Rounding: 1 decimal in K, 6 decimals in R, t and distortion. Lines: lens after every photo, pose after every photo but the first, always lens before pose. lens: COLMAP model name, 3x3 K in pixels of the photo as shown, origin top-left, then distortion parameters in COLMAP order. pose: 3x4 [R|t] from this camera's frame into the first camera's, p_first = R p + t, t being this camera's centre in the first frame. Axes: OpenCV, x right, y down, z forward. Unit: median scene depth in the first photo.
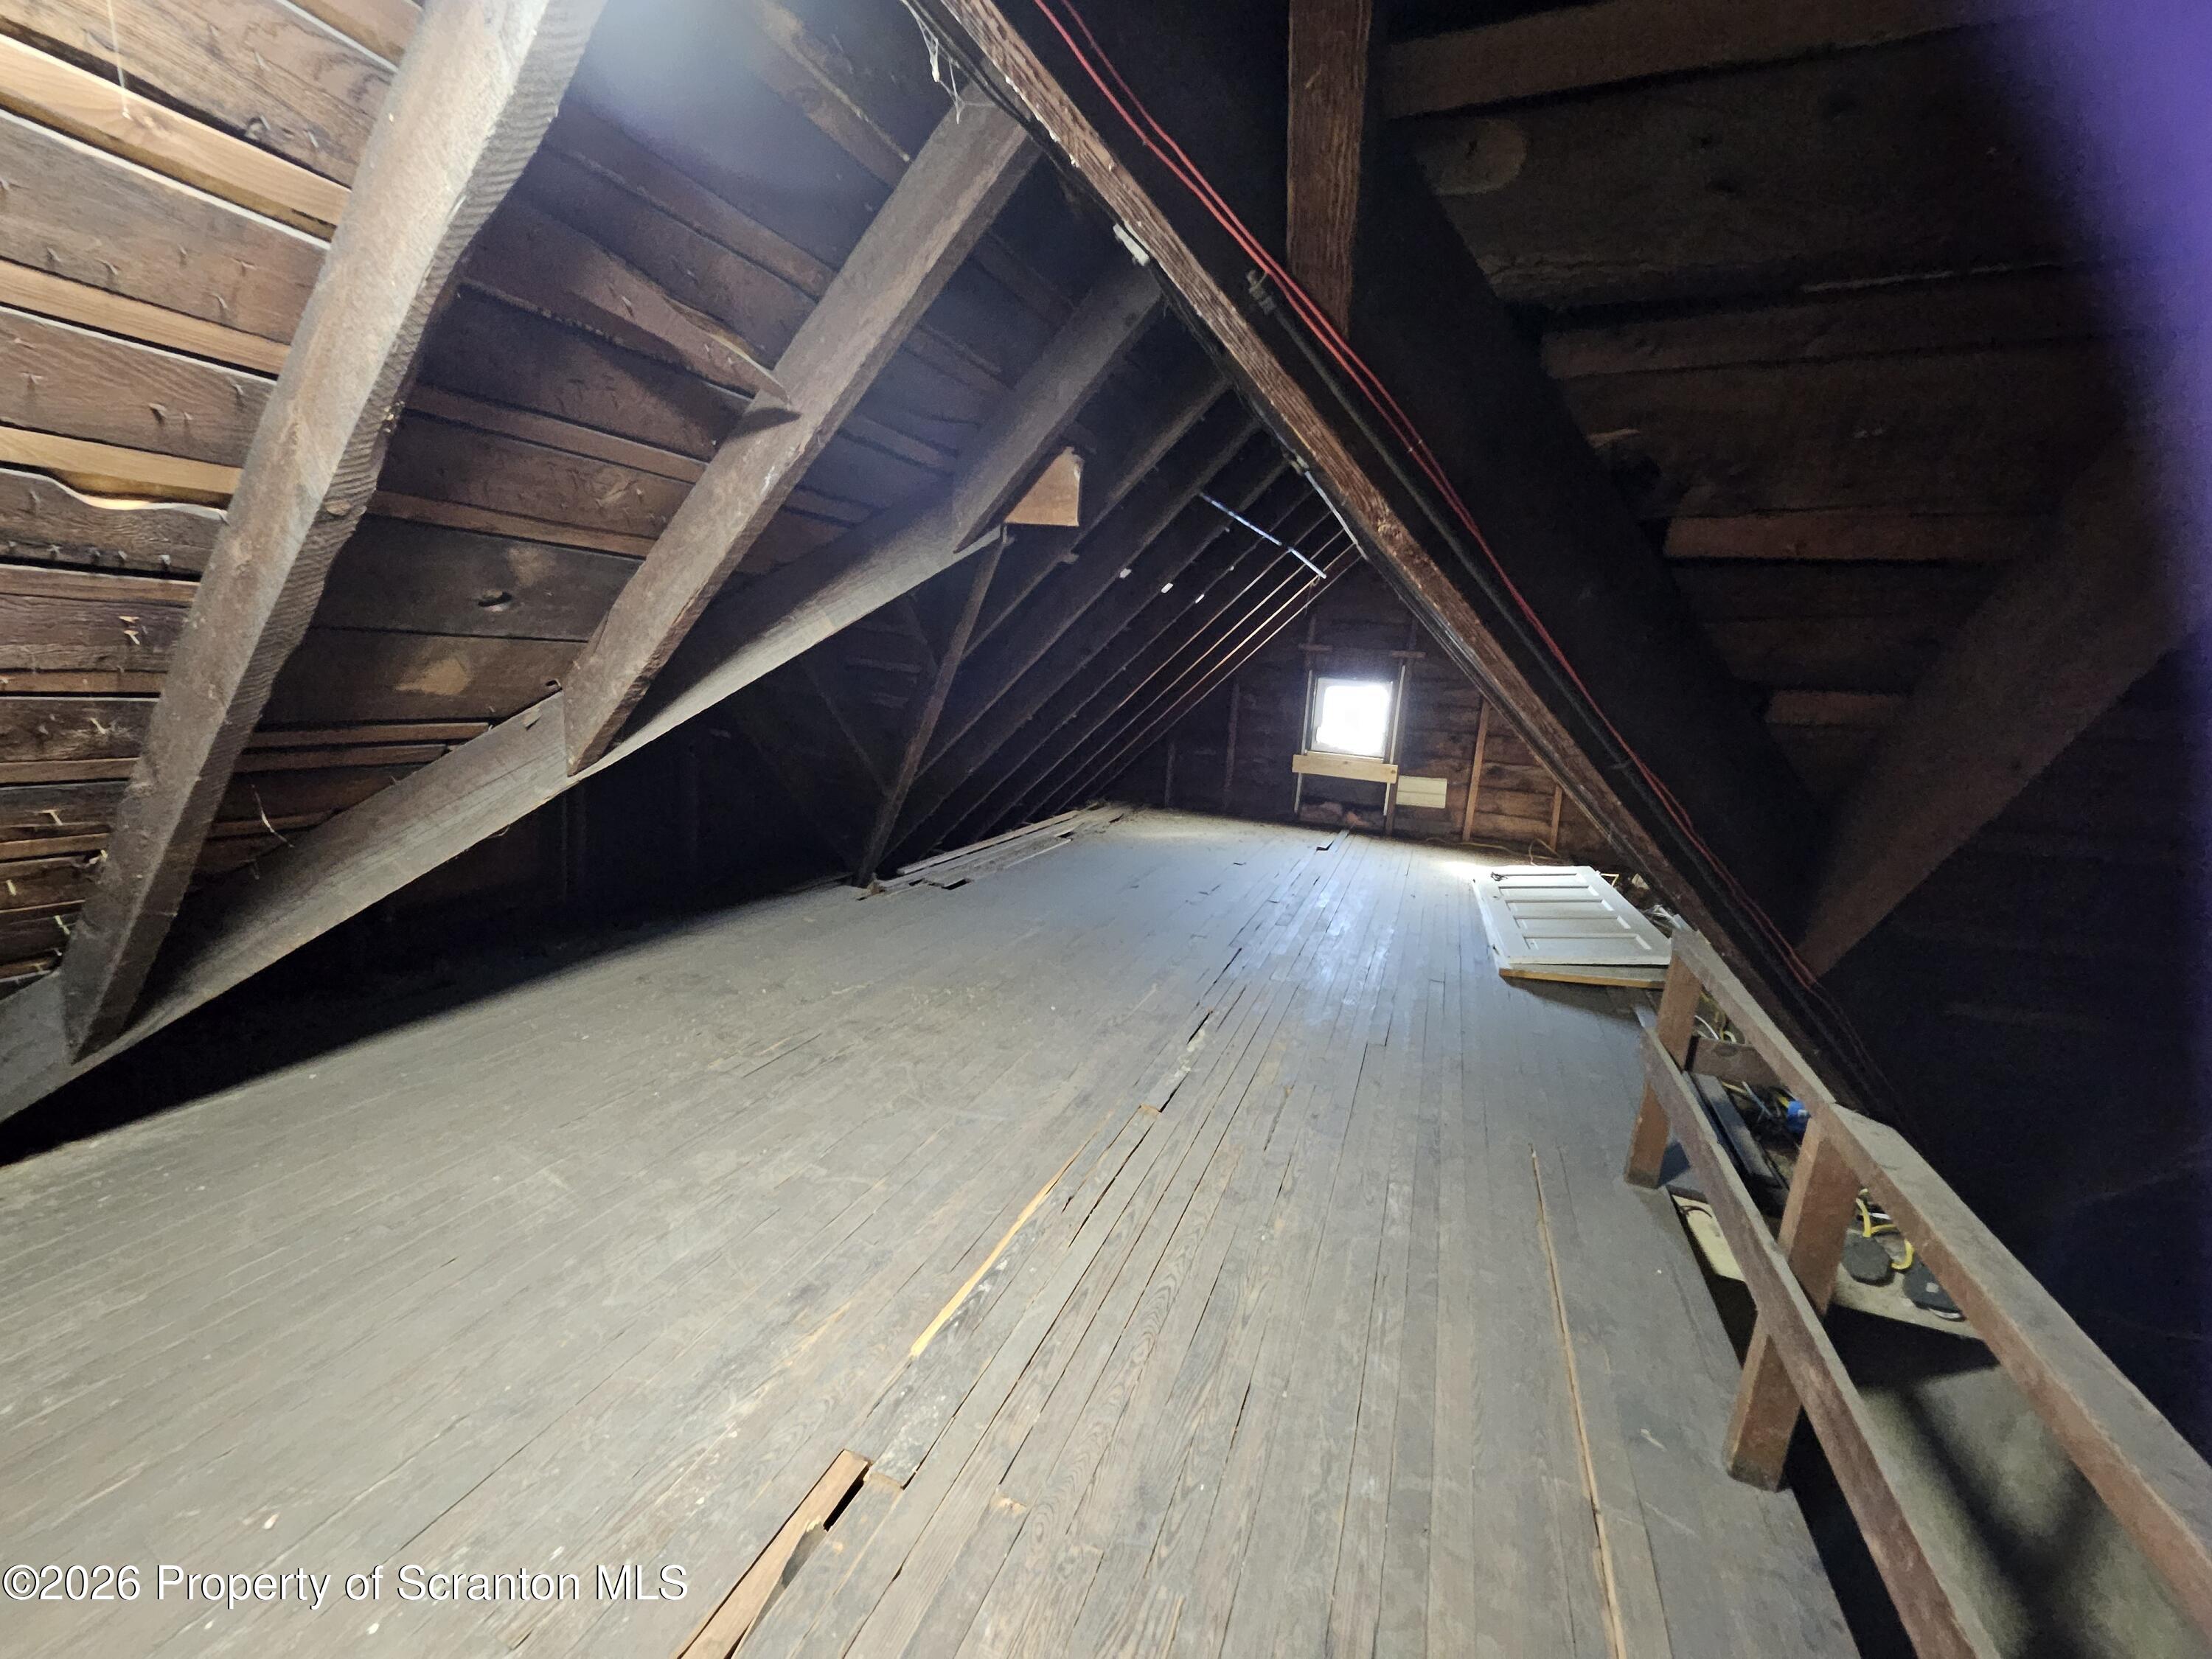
lens RADIAL K [[875.4, 0, 1118.7], [0, 875.4, 817.6], [0, 0, 1]] dist [-0.003580, -0.000480]
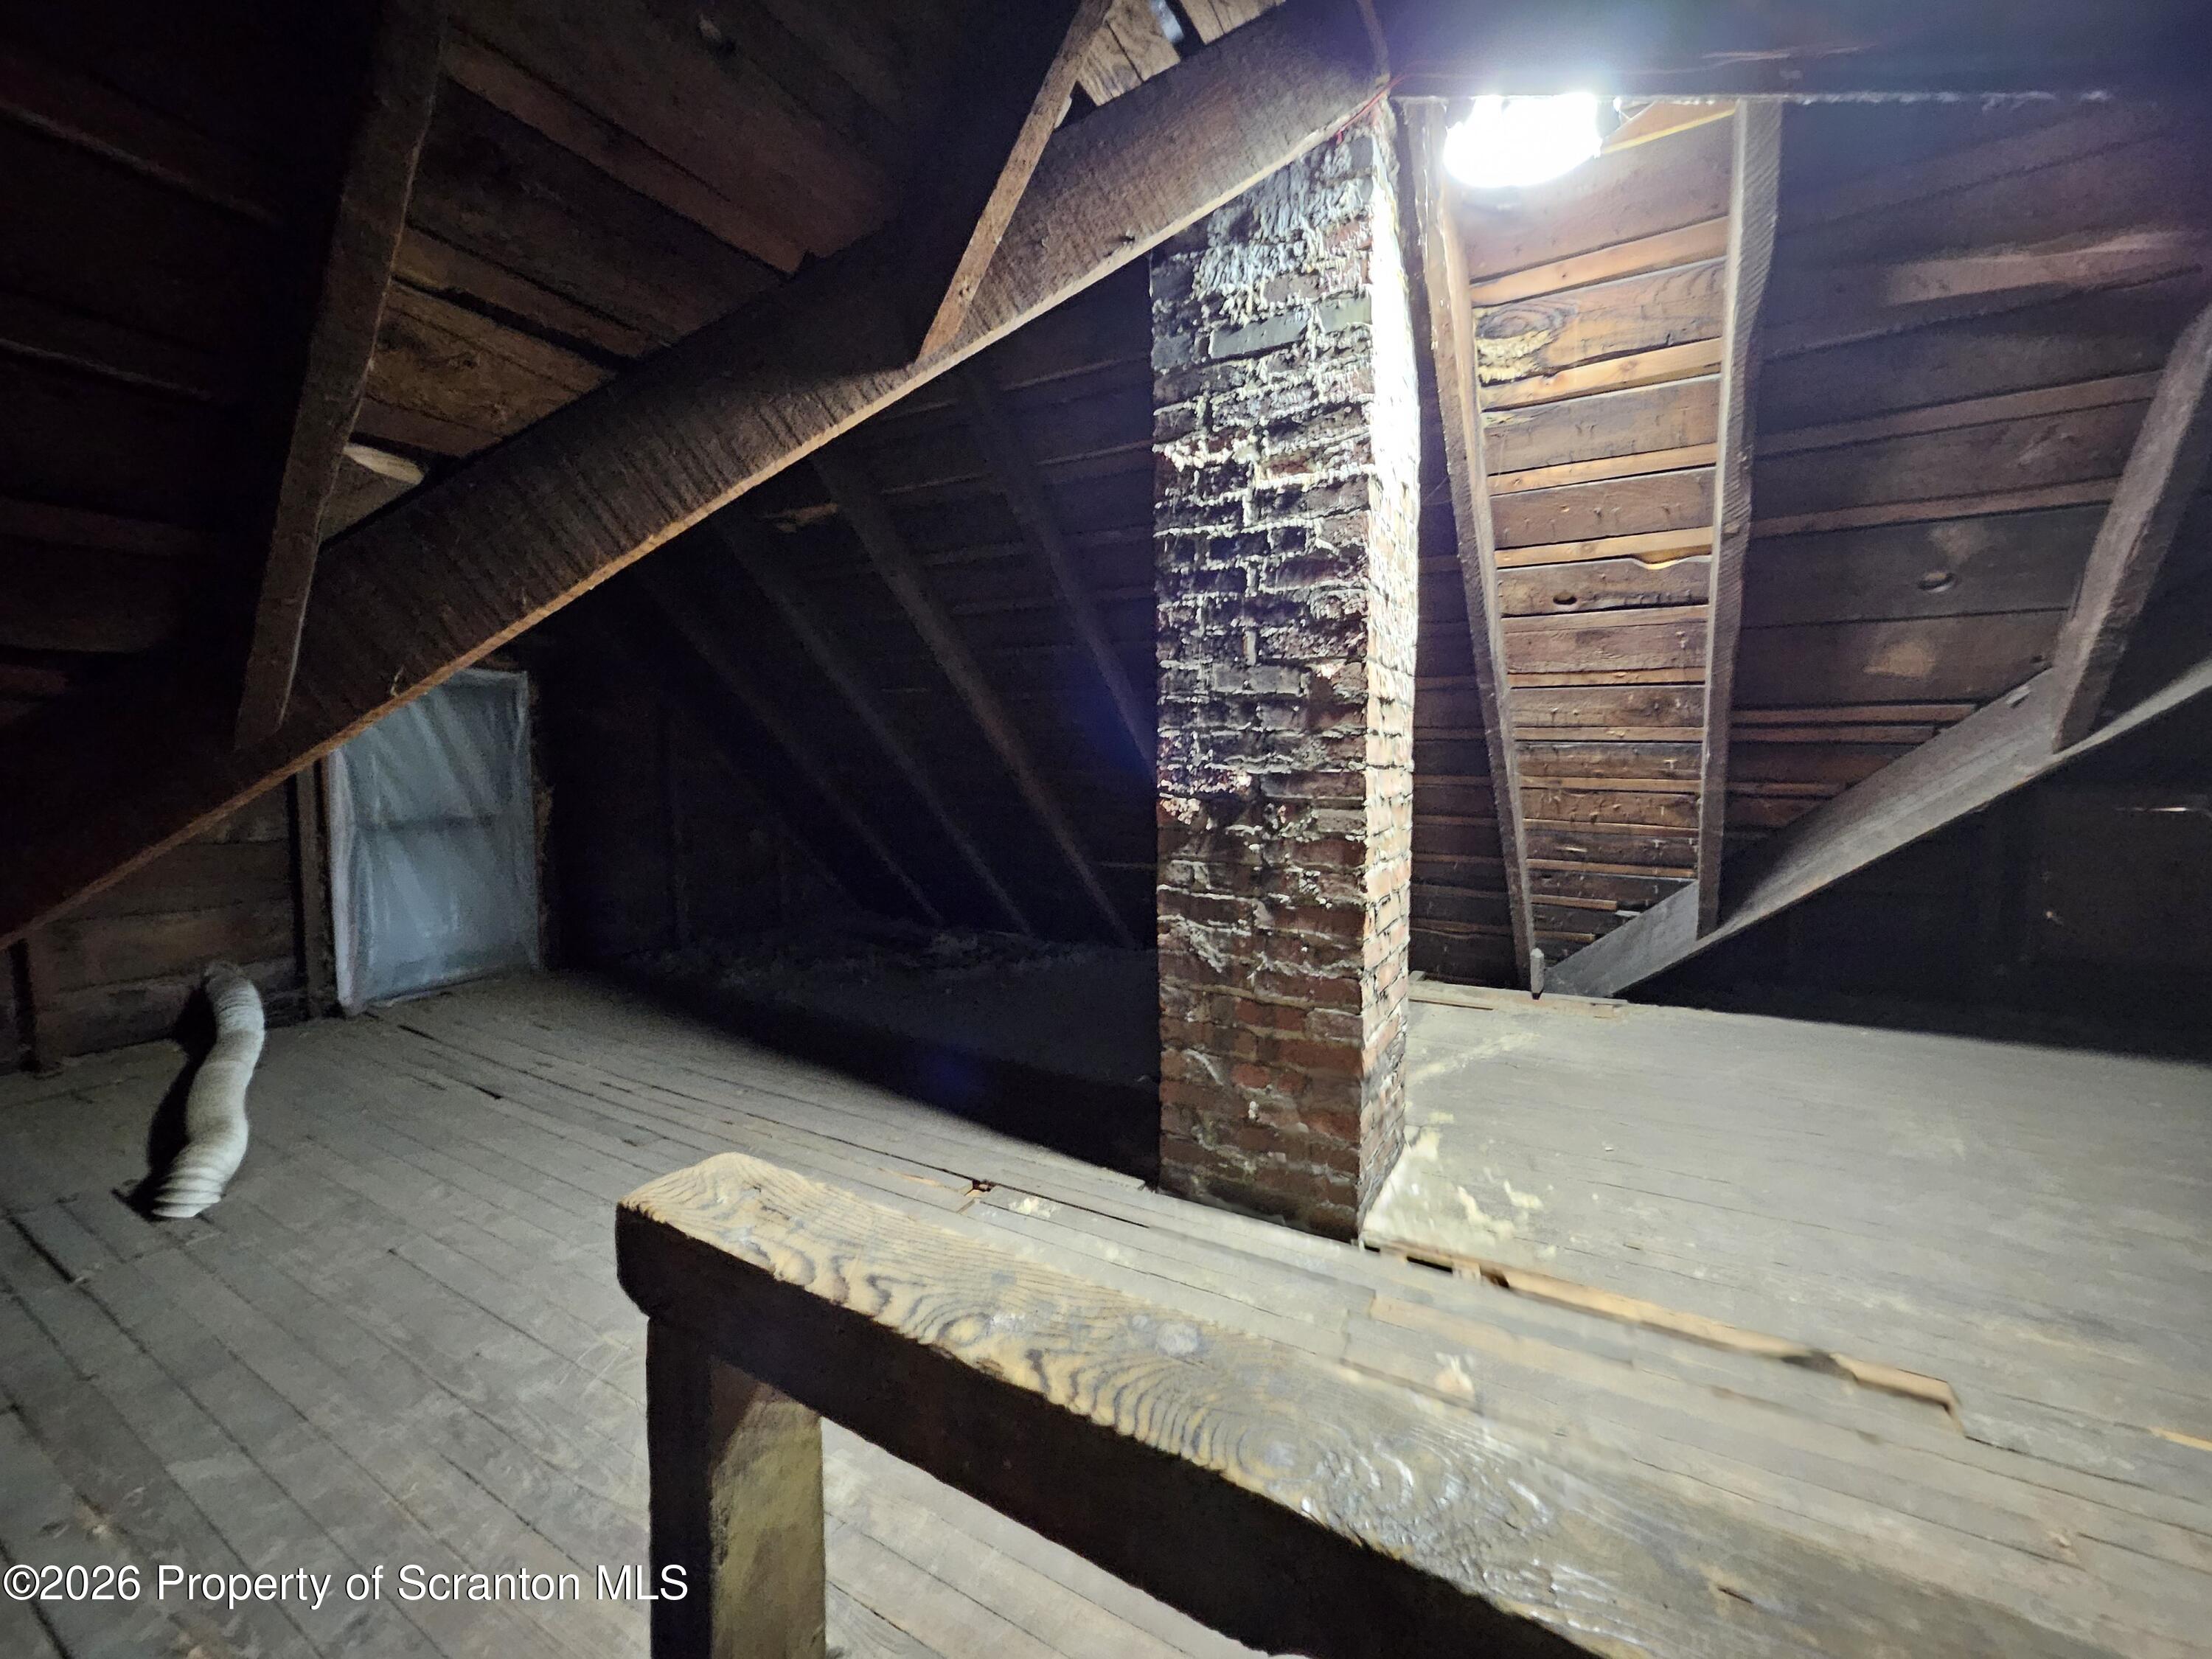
lens RADIAL K [[875.4, 0, 1118.5], [0, 875.4, 833.6], [0, 0, 1]] dist [-0.003580, -0.000480]
pose [[-0.169377, -0.016403, -0.985415, 0.610876], [-0.195184, 0.980615, 0.017226, 0.272666], [0.966030, 0.195255, -0.169296, 0.192250]]
